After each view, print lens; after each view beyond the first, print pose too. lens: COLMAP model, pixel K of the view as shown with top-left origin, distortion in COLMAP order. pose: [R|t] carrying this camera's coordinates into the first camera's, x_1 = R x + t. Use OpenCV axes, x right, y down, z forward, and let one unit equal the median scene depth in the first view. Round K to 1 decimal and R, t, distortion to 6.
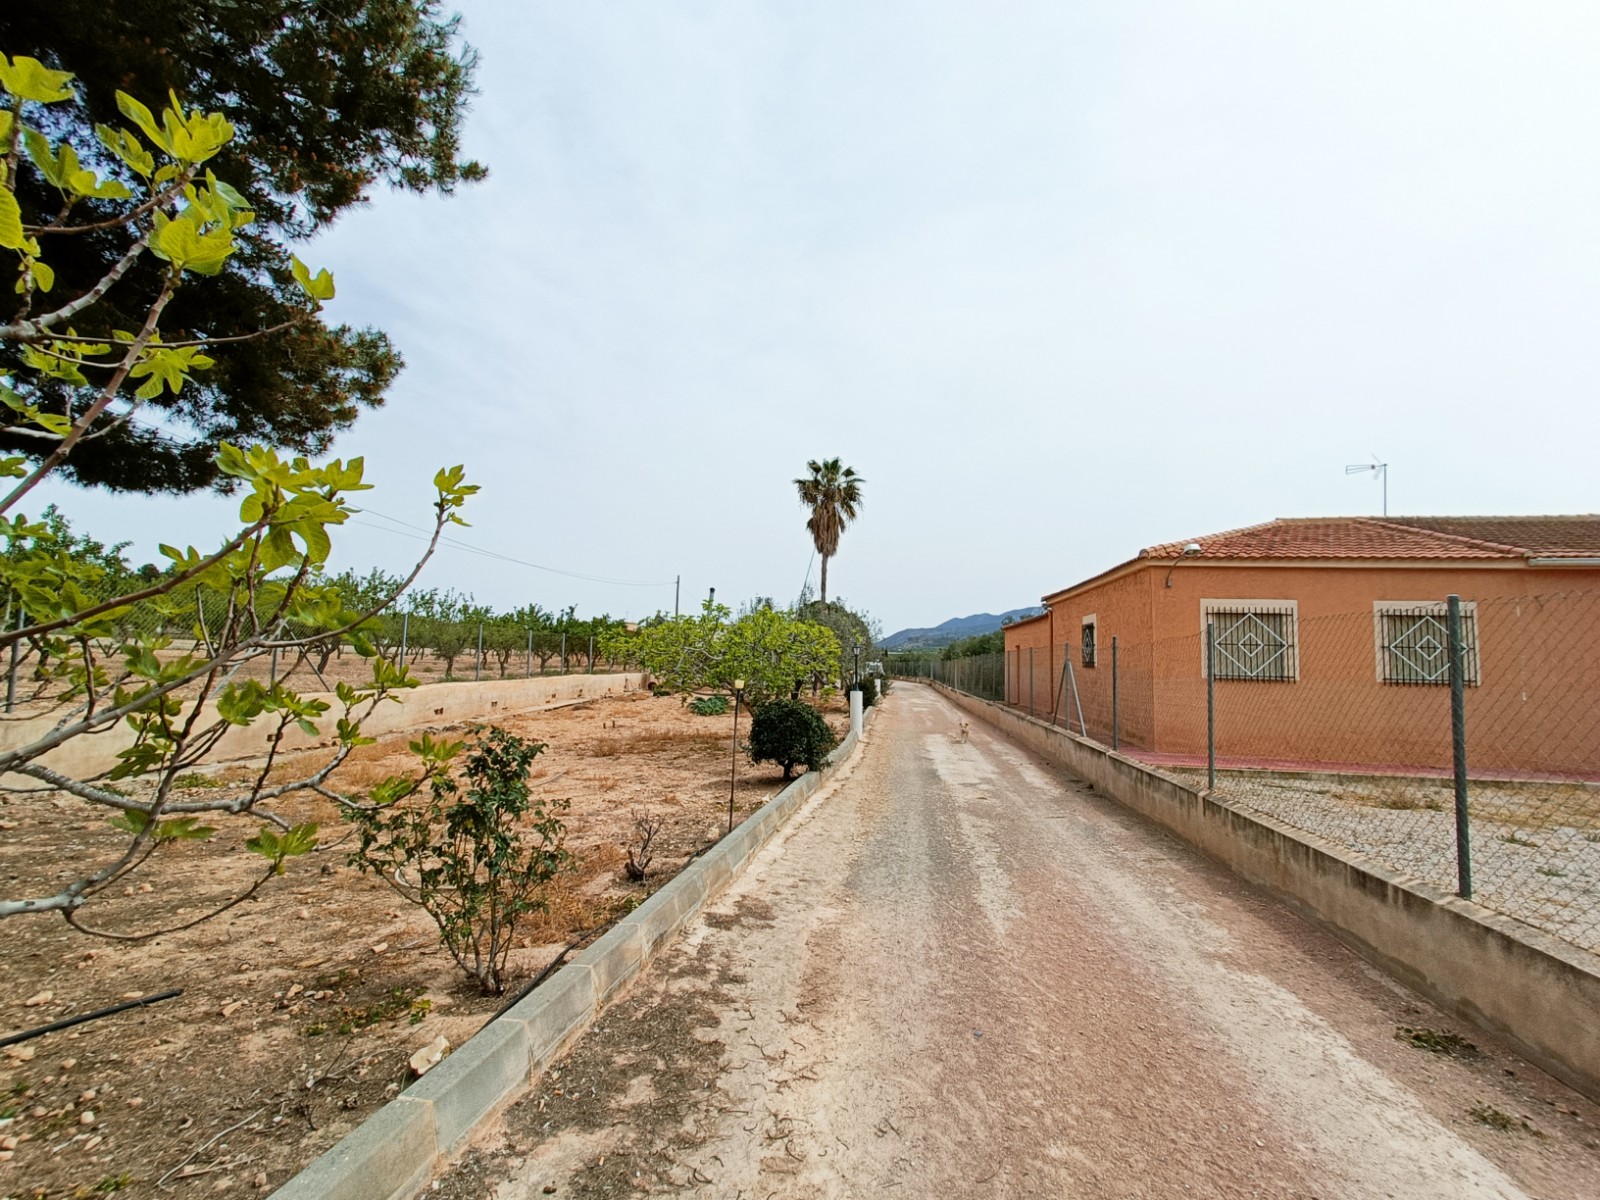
lens RADIAL K [[712.9, 0, 804.3], [0, 712.9, 591.8], [0, 0, 1]] dist [0.006372, -0.004530]
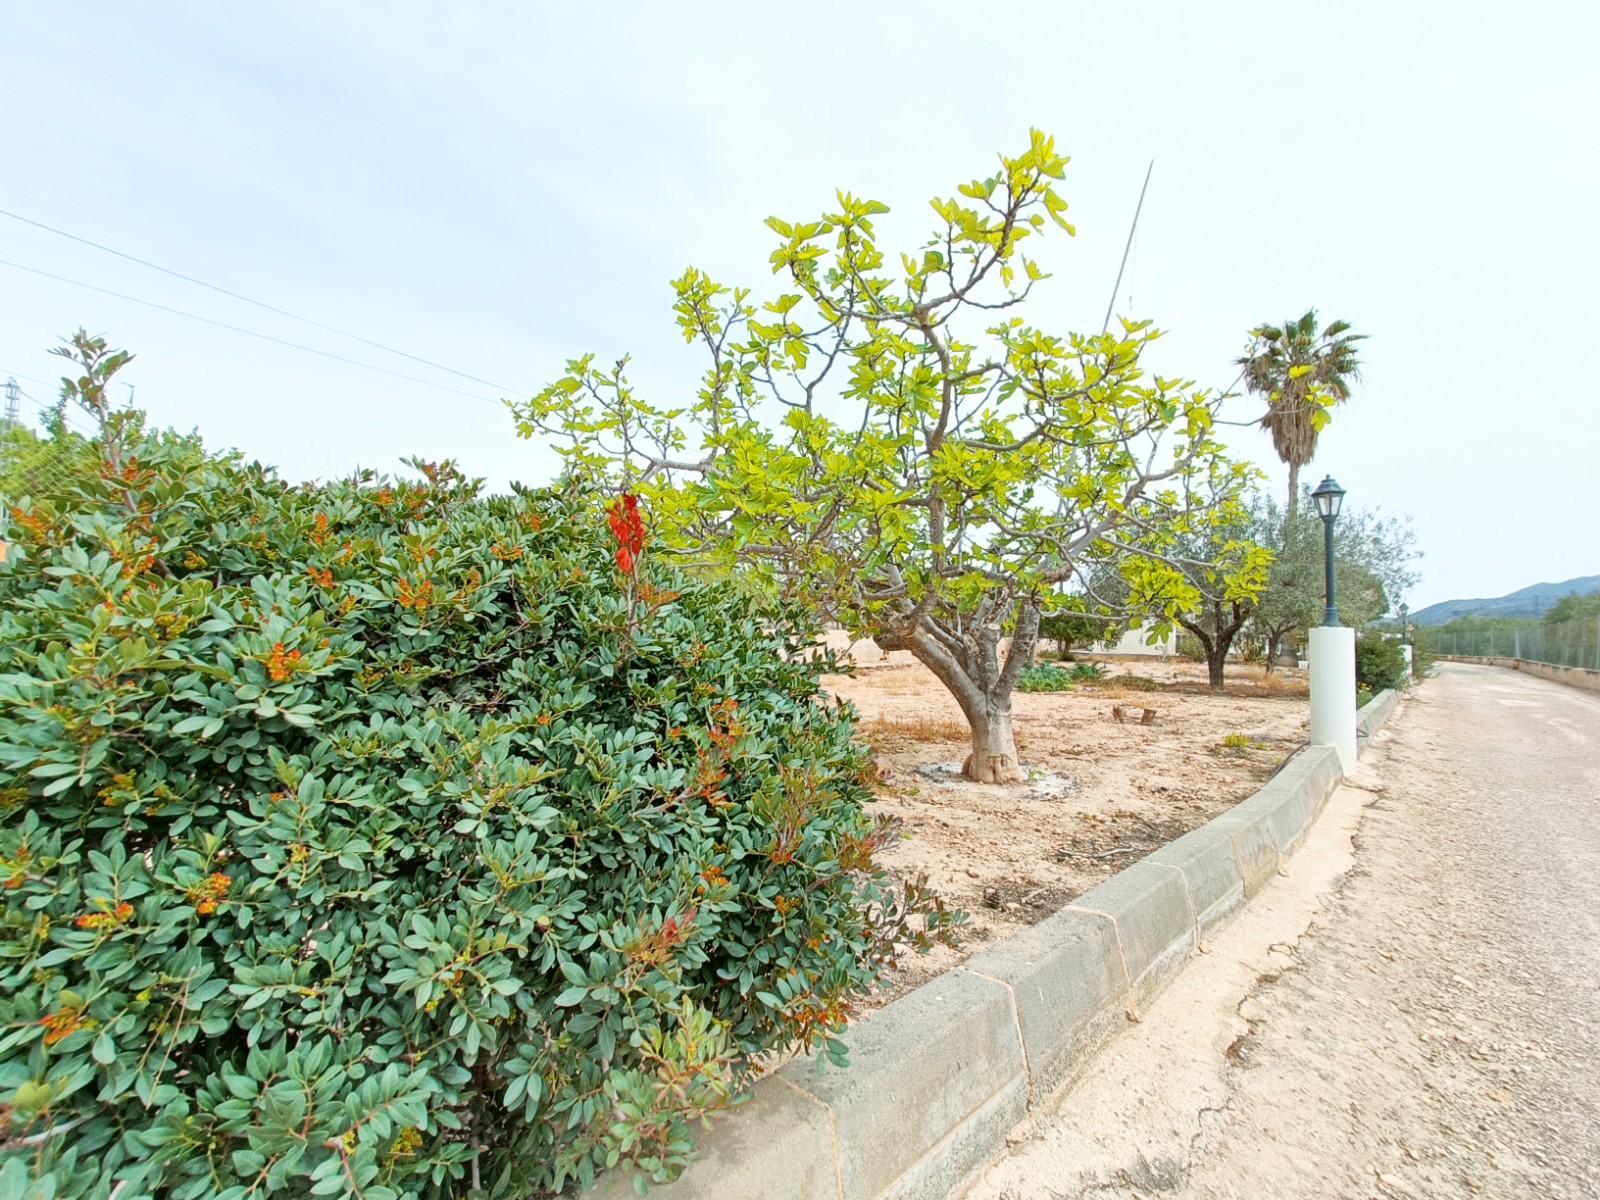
lens RADIAL K [[712.9, 0, 792.4], [0, 712.9, 587.3], [0, 0, 1]] dist [0.006372, -0.004530]
pose [[0.824454, -0.022918, -0.565465, 0.168210], [0.039127, 0.999097, 0.016554, 0.323391], [0.564575, -0.035772, 0.824606, 1.797593]]
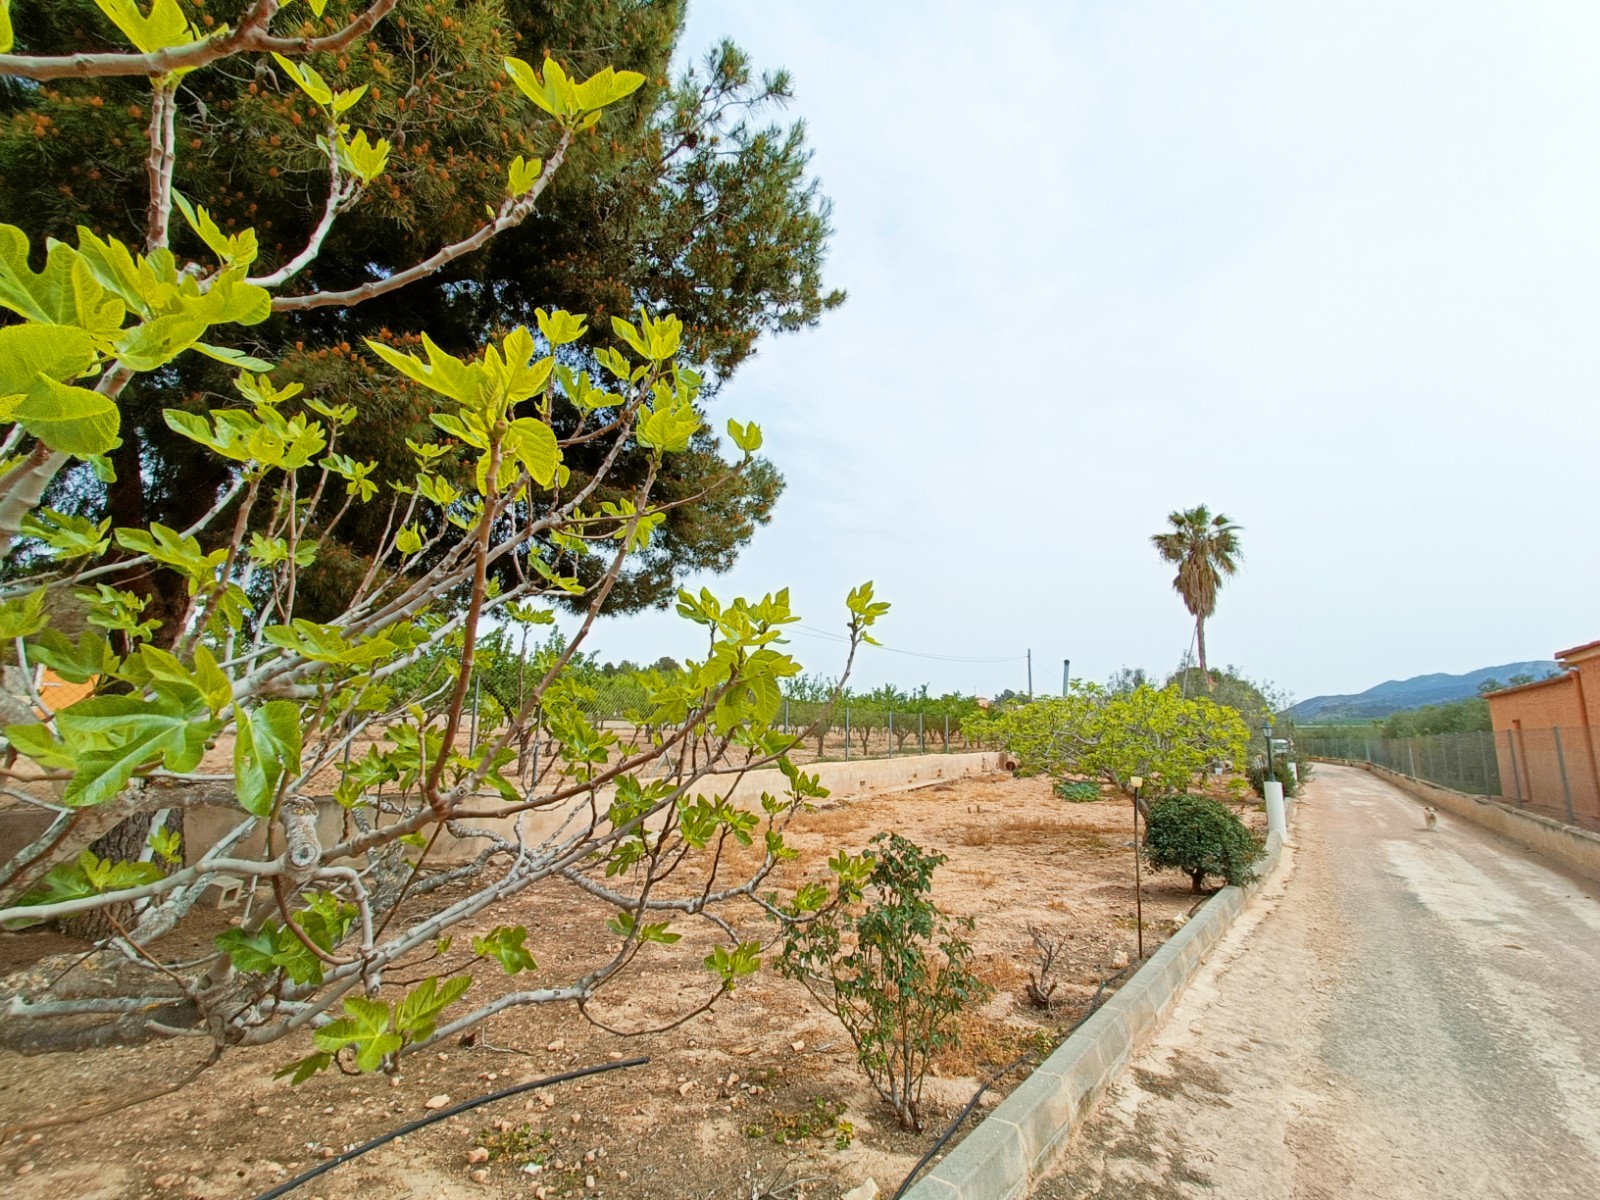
lens RADIAL K [[712.9, 0, 805.0], [0, 712.9, 599.3], [0, 0, 1]] dist [0.006372, -0.004530]
pose [[0.888674, -0.086986, -0.450214, -0.049431], [0.044658, 0.993593, -0.103821, -0.023937], [0.456360, 0.072157, 0.886864, 0.035309]]
